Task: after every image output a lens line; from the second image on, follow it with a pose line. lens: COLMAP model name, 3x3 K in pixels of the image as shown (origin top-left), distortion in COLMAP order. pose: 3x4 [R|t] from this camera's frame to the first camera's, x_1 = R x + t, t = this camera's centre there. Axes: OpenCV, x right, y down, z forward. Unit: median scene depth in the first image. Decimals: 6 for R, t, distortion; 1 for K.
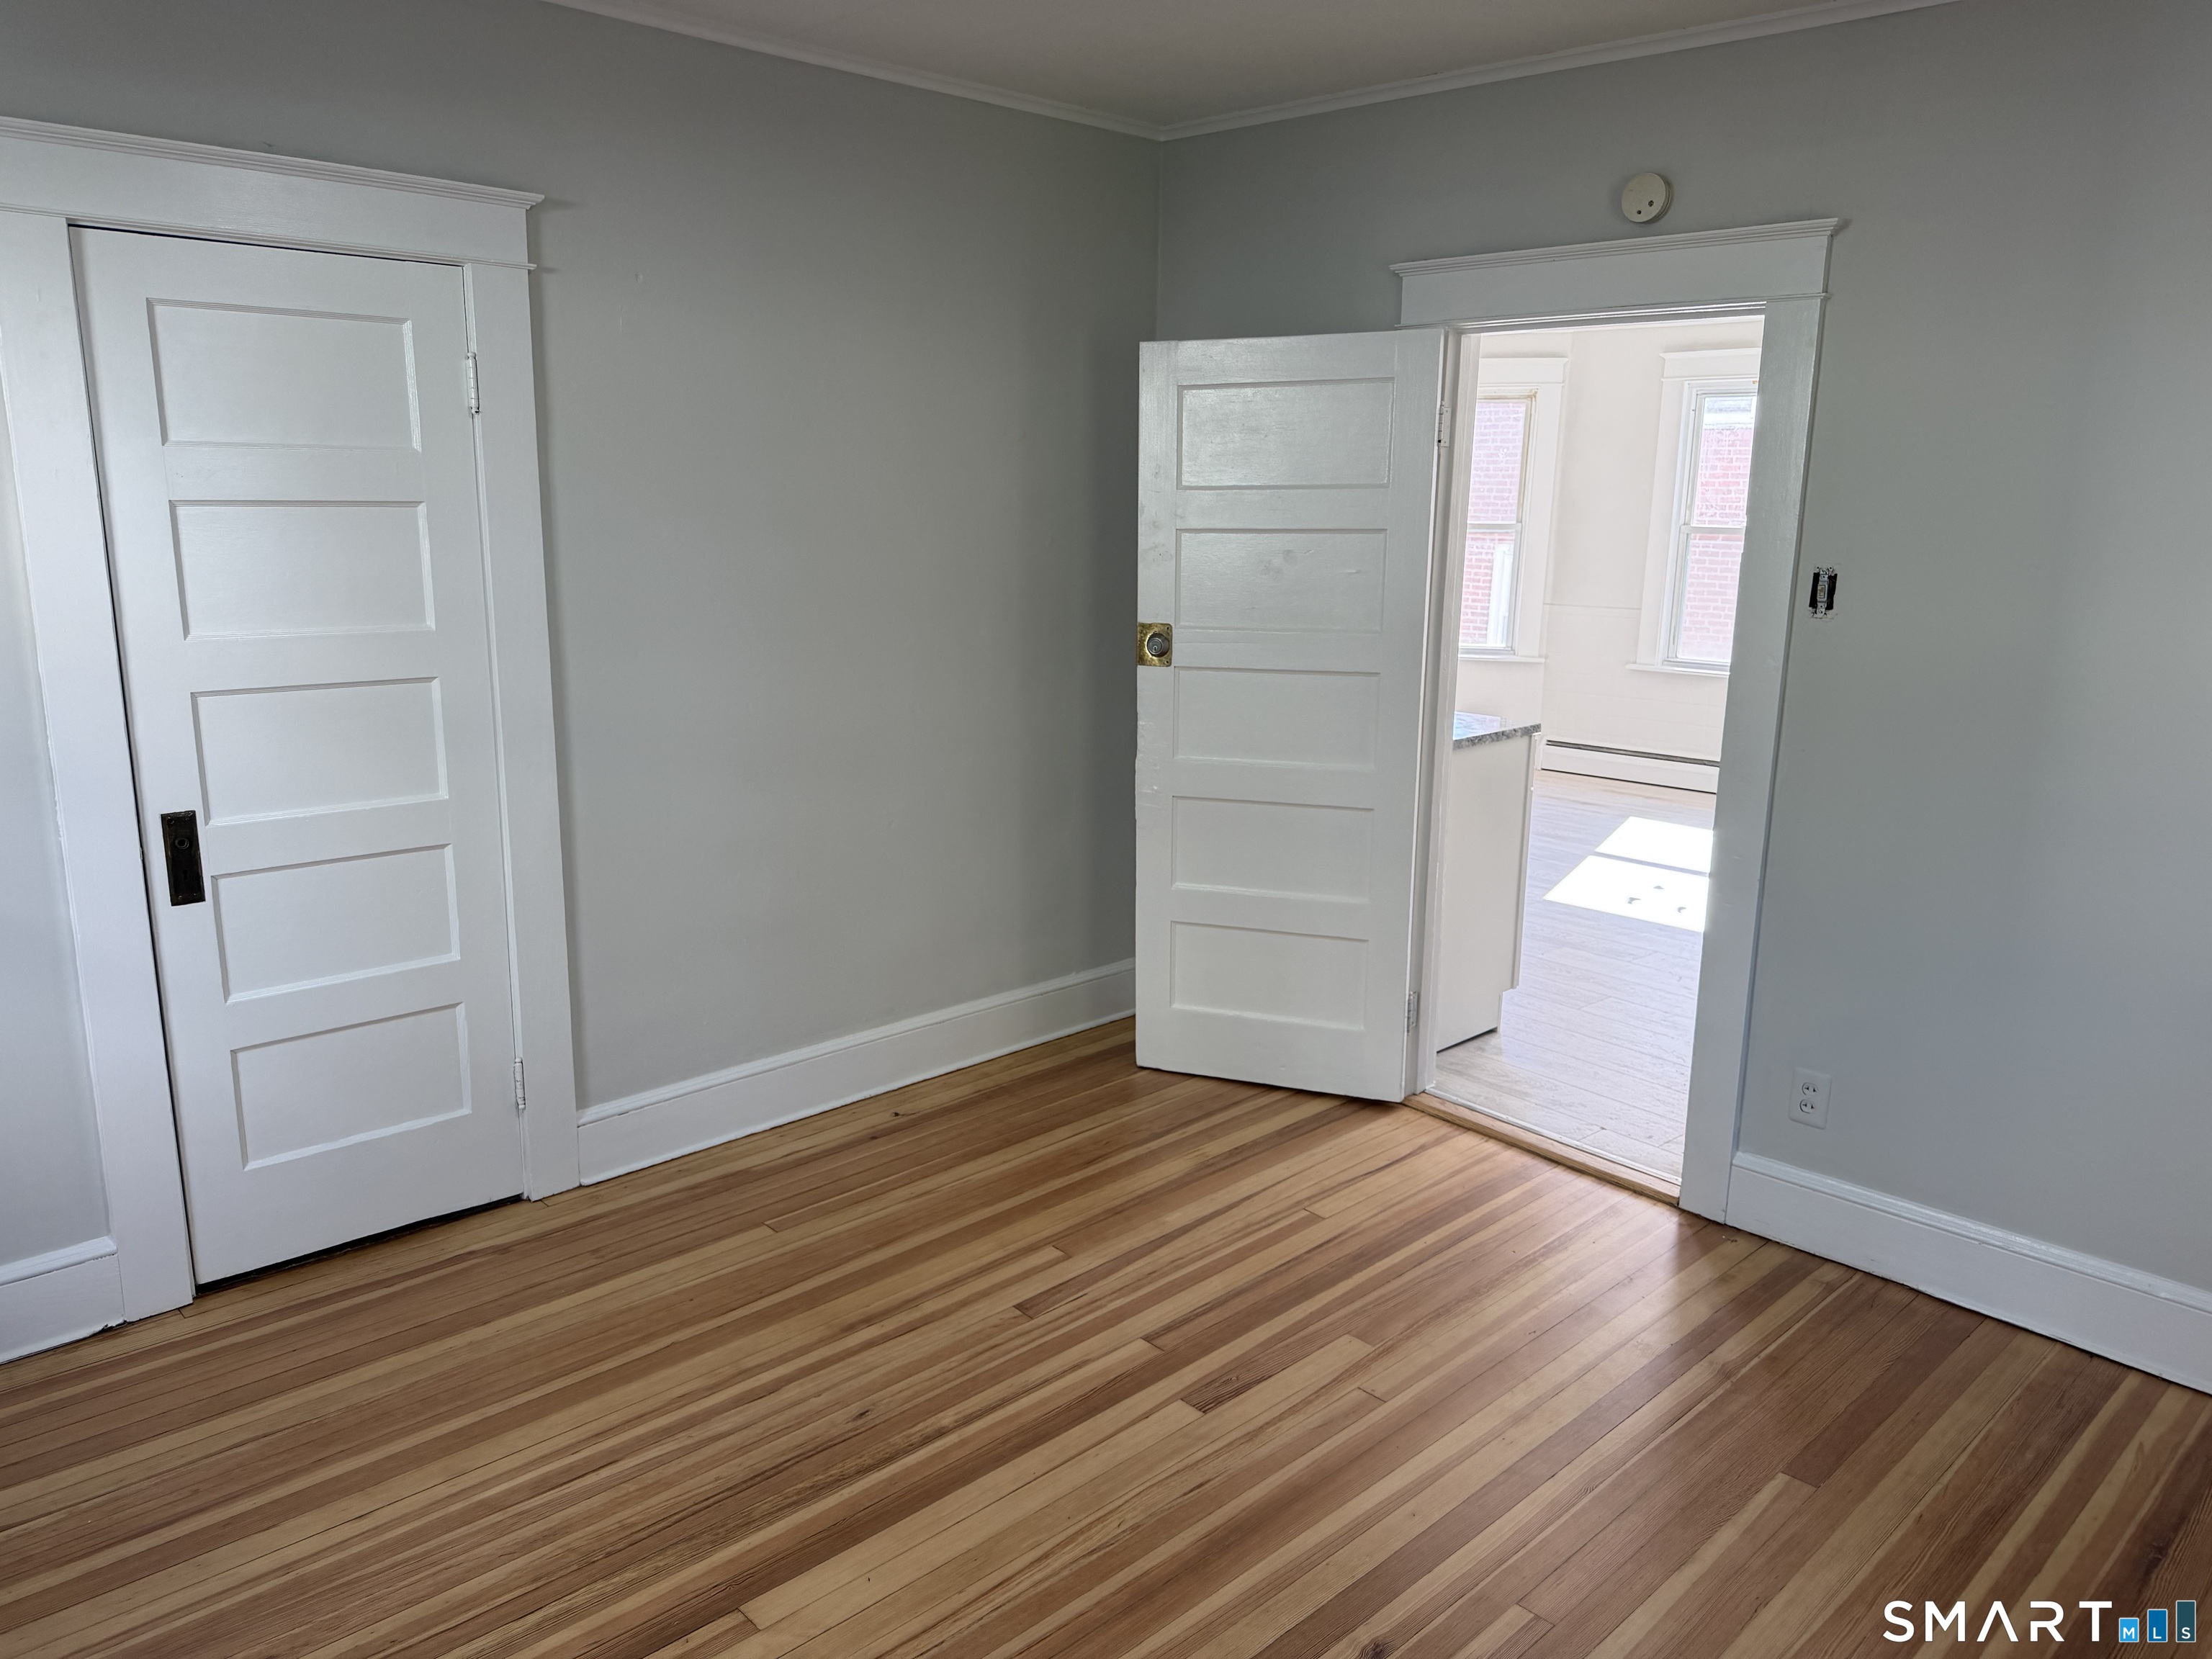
lens RADIAL K [[1568.0, 0, 1113.7], [0, 1568.0, 828.6], [0, 0, 1]] dist [0.152082, -0.223613]
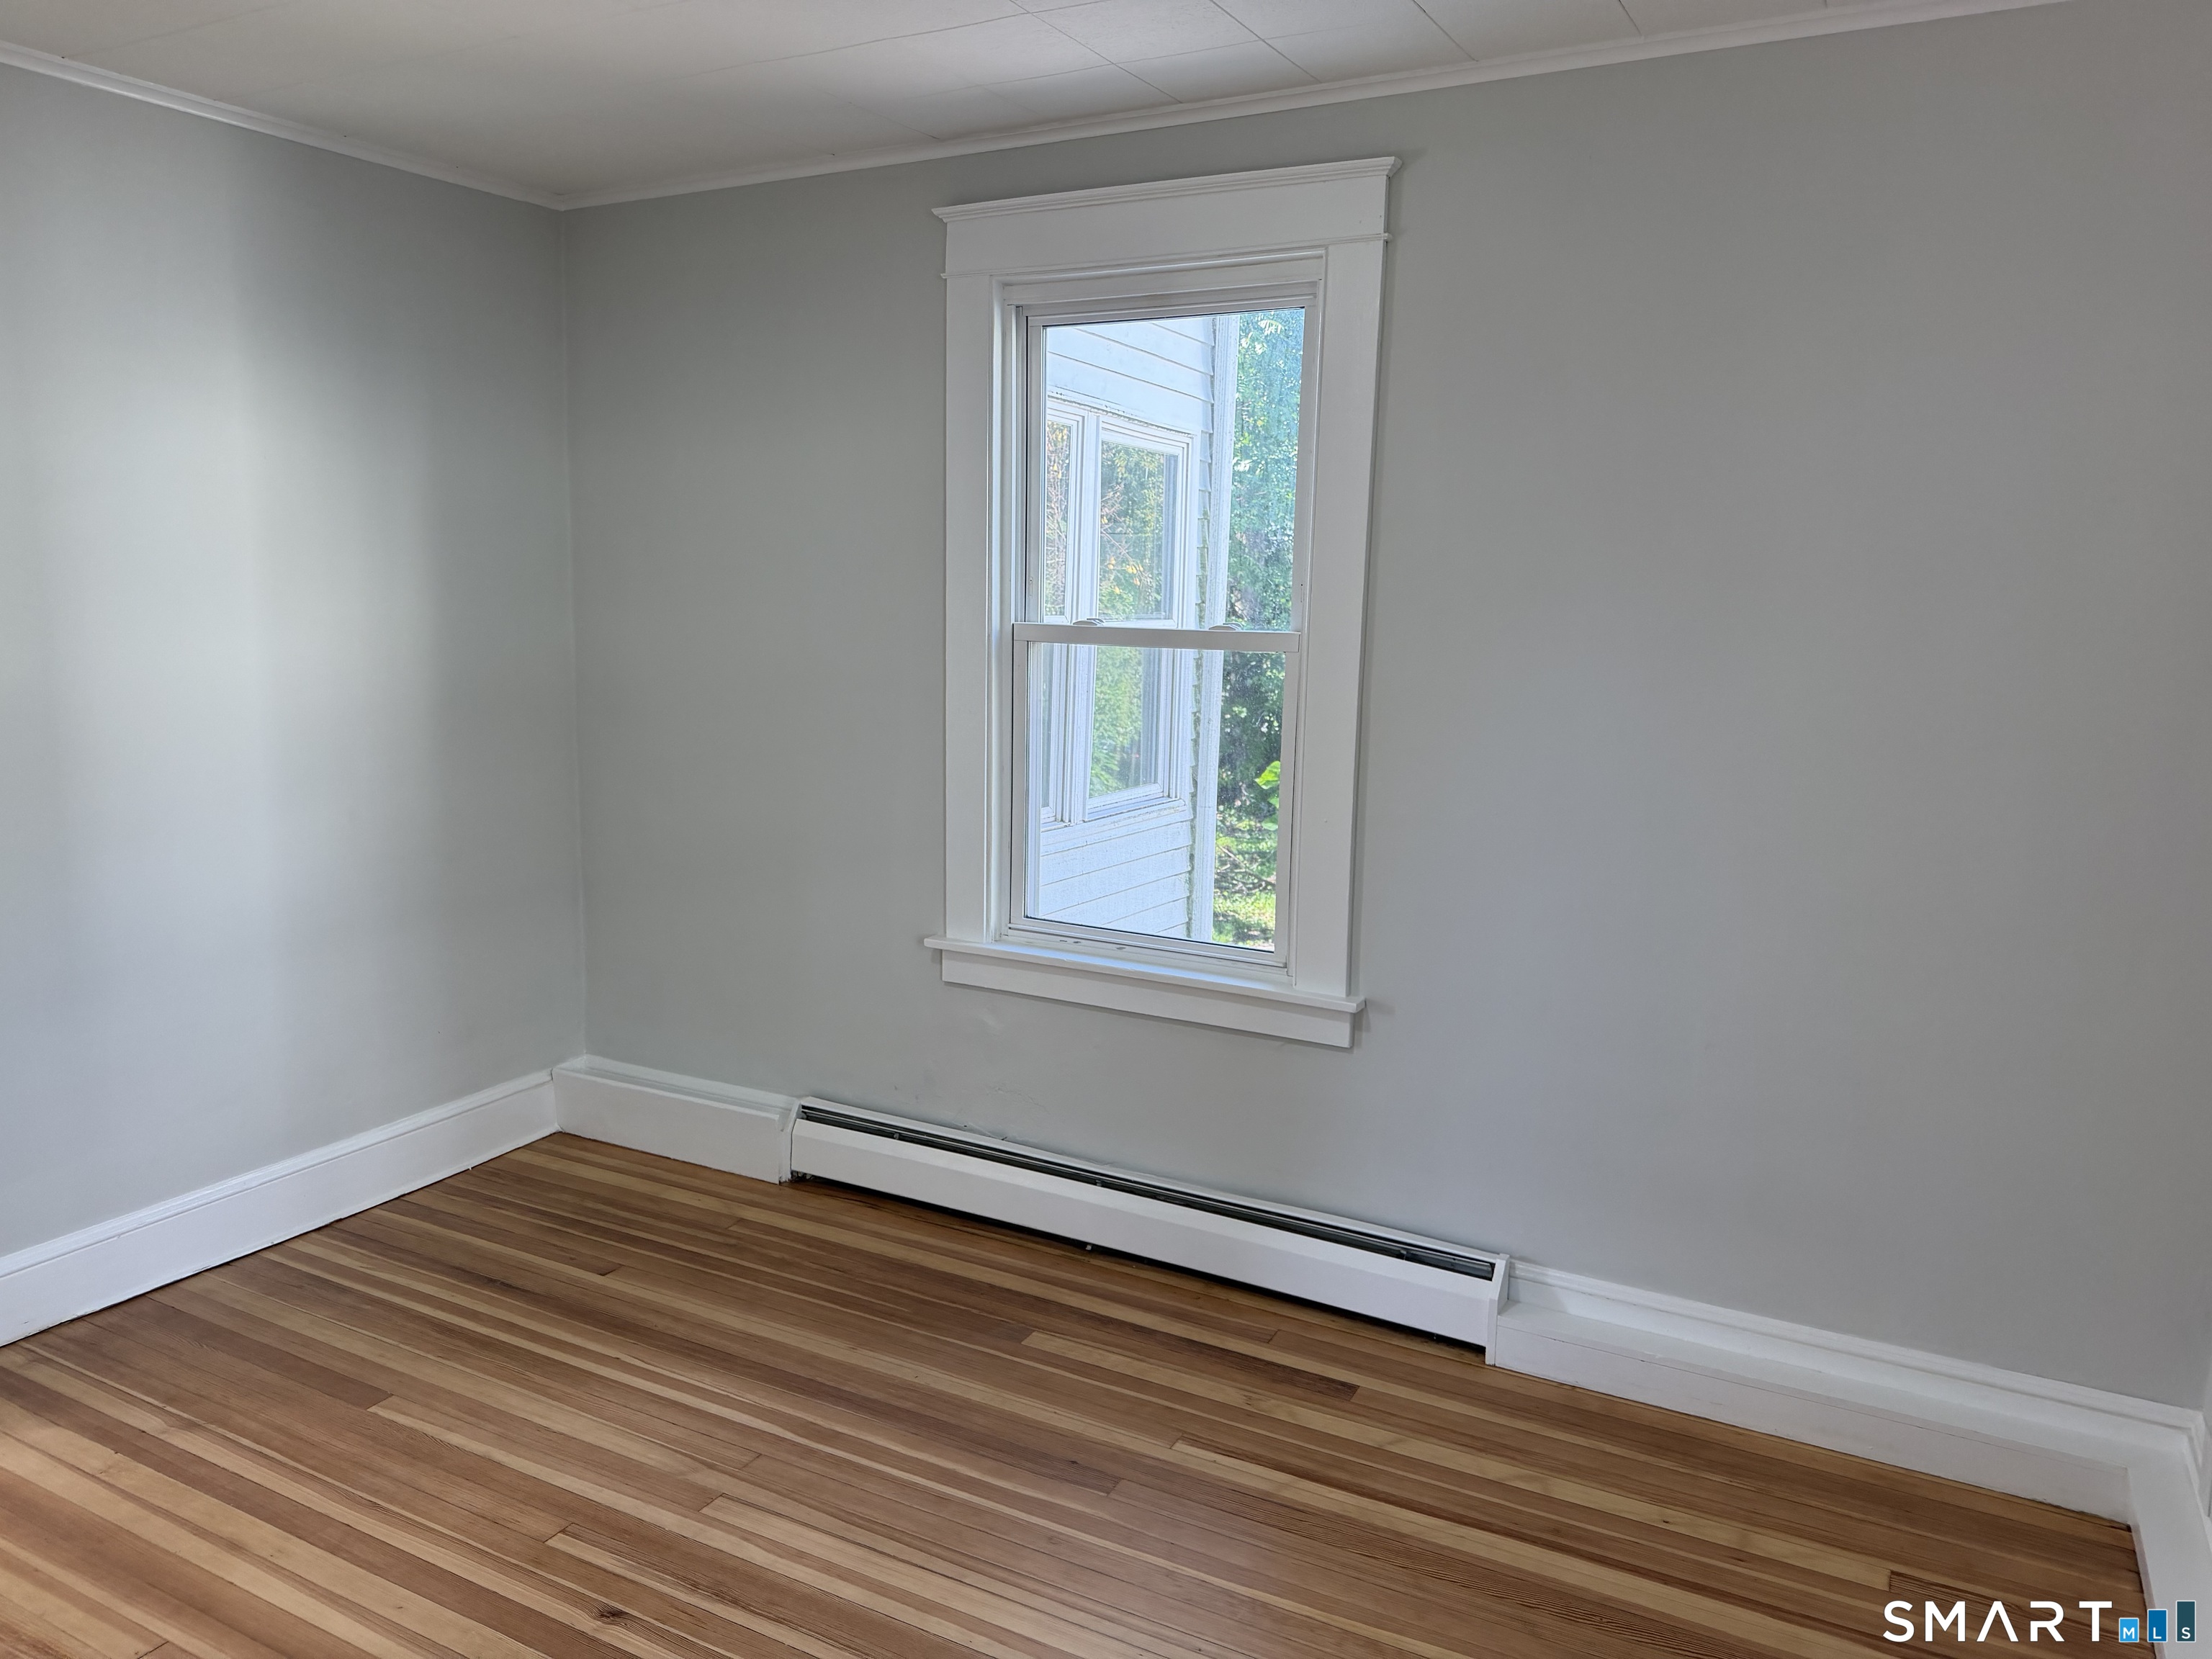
lens RADIAL K [[1568.0, 0, 1113.7], [0, 1568.0, 828.6], [0, 0, 1]] dist [0.152082, -0.223613]
pose [[-0.307343, -0.180497, 0.934324, -0.774731], [0.177381, 0.953772, 0.242603, -0.180521], [-0.934920, 0.240293, -0.261119, 0.753727]]
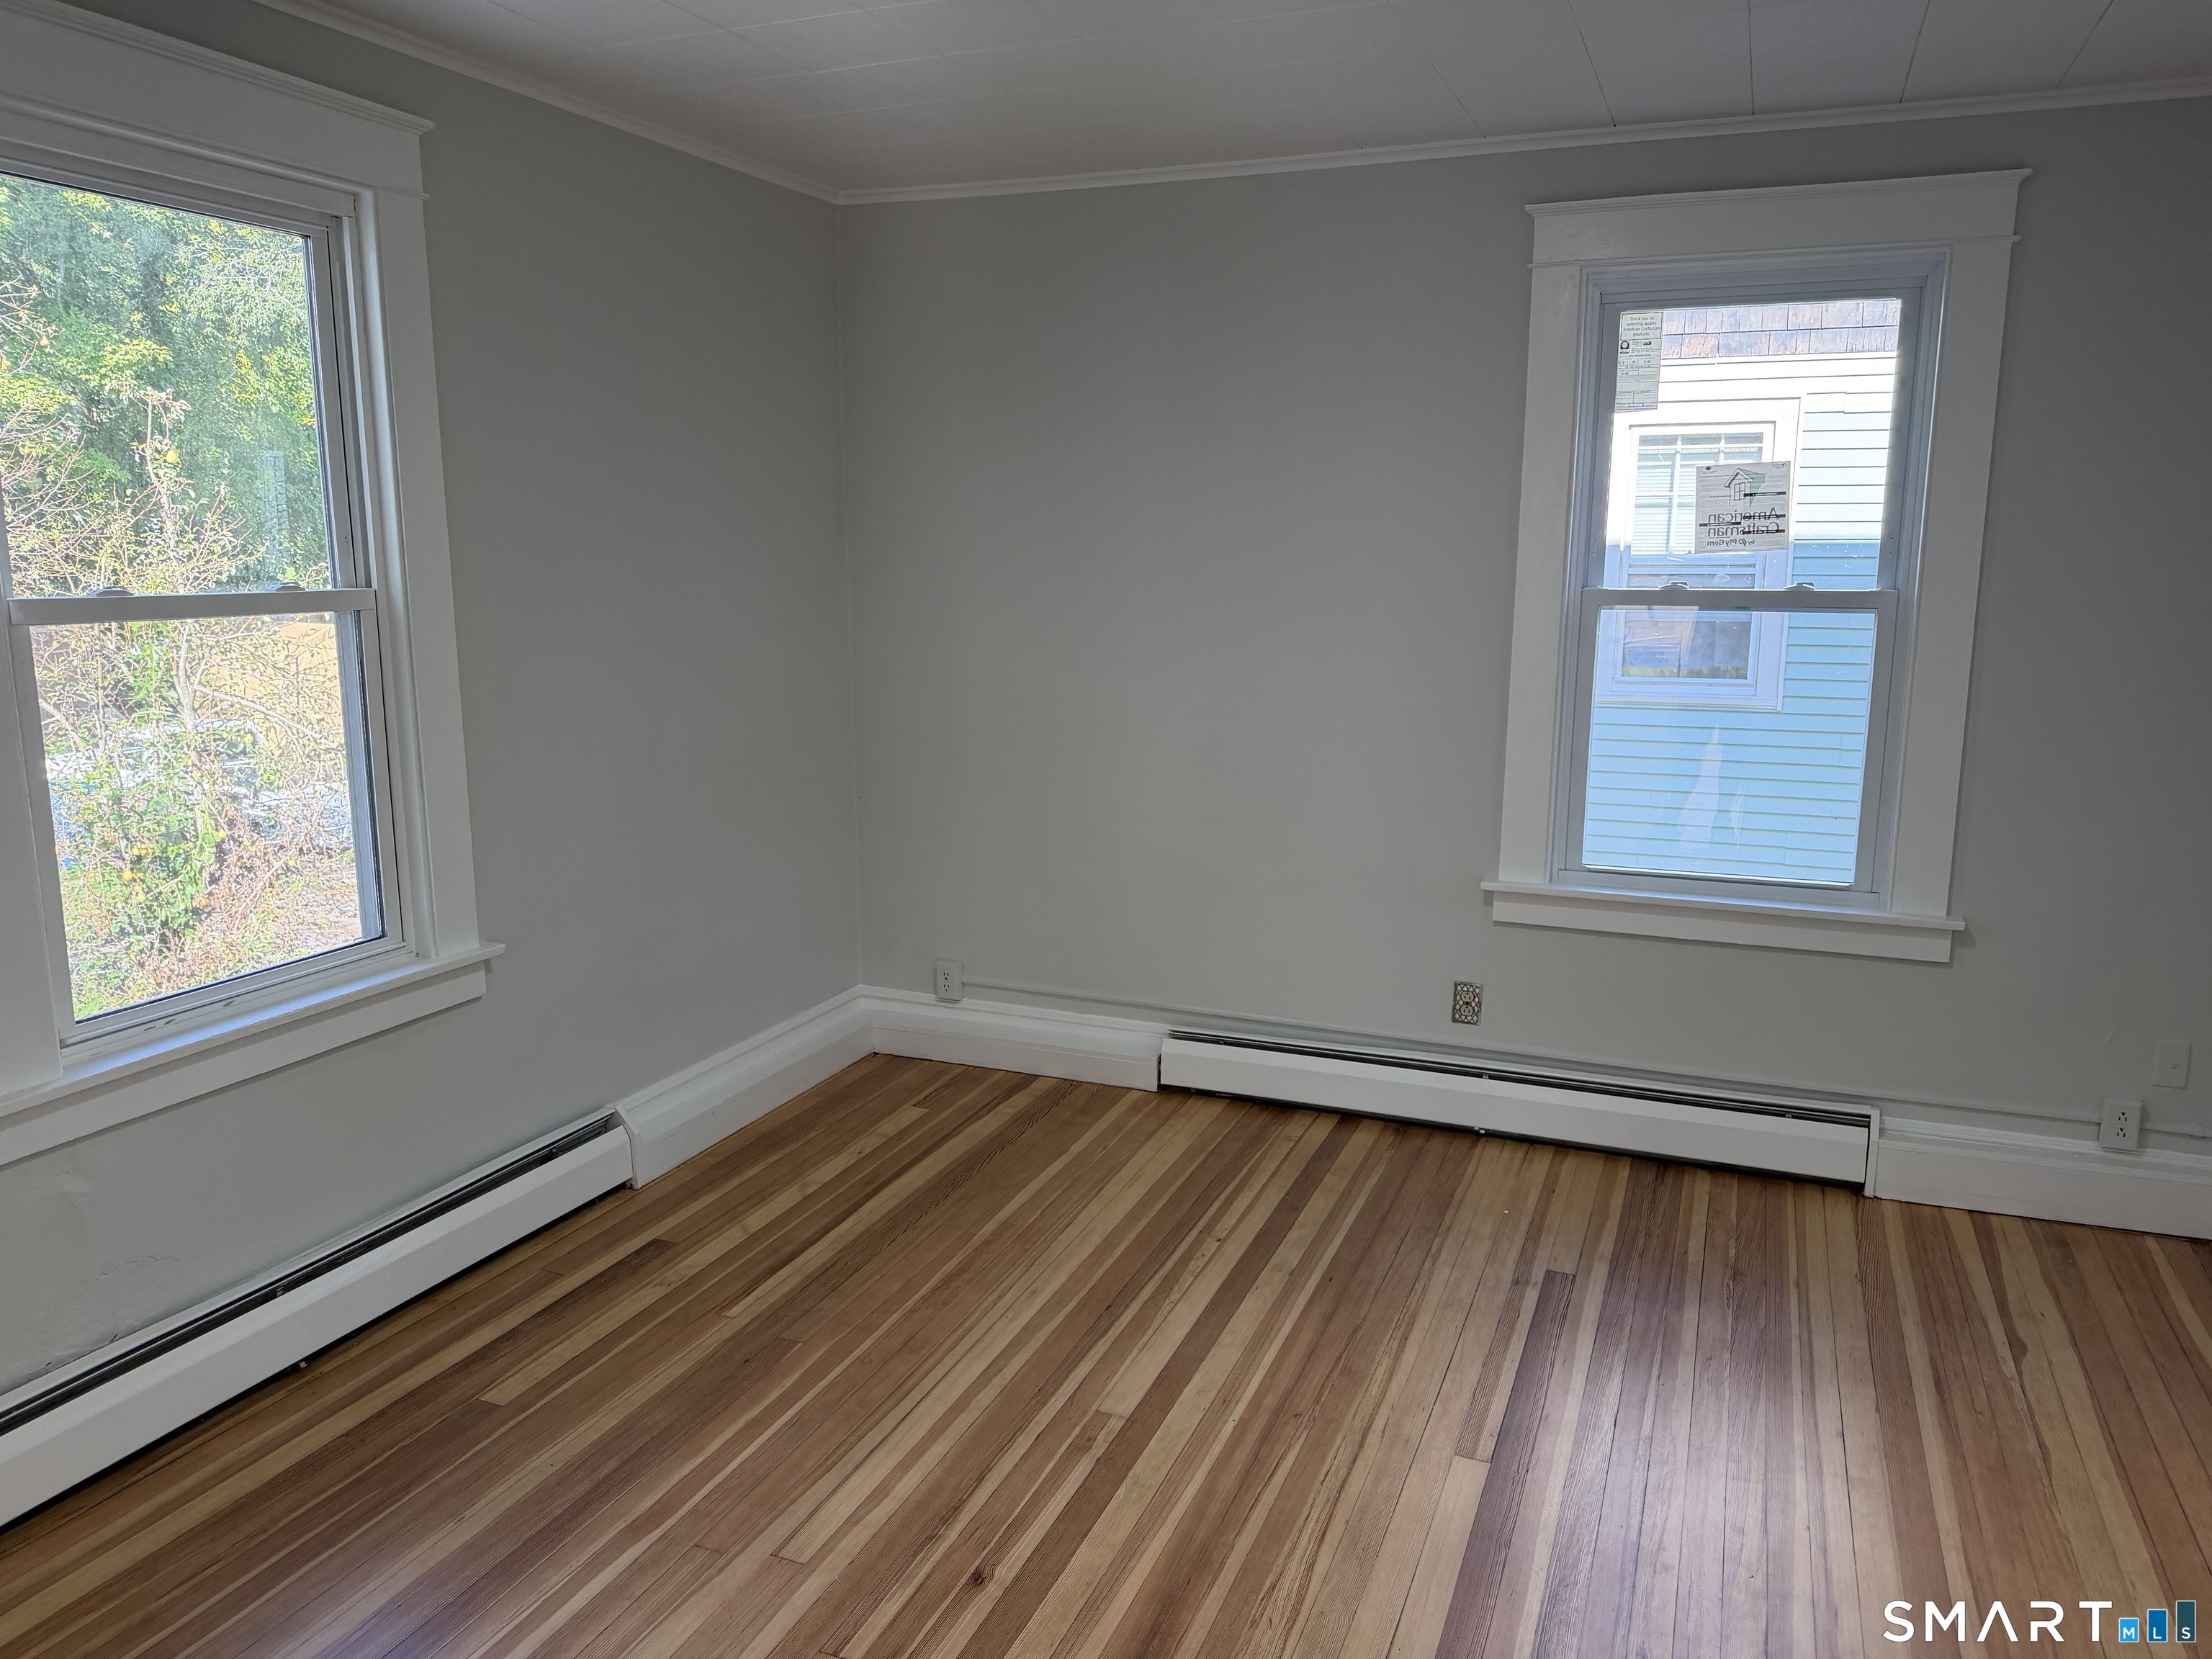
lens RADIAL K [[1541.1, 0, 1106.0], [0, 1541.1, 829.5], [0, 0, 1]] dist [-0.002067, 0.007901]
pose [[-0.914353, 0.049700, -0.401857, 0.432670], [-0.106200, 0.928262, 0.356443, -0.309487], [0.390744, 0.368592, -0.843480, 1.554774]]
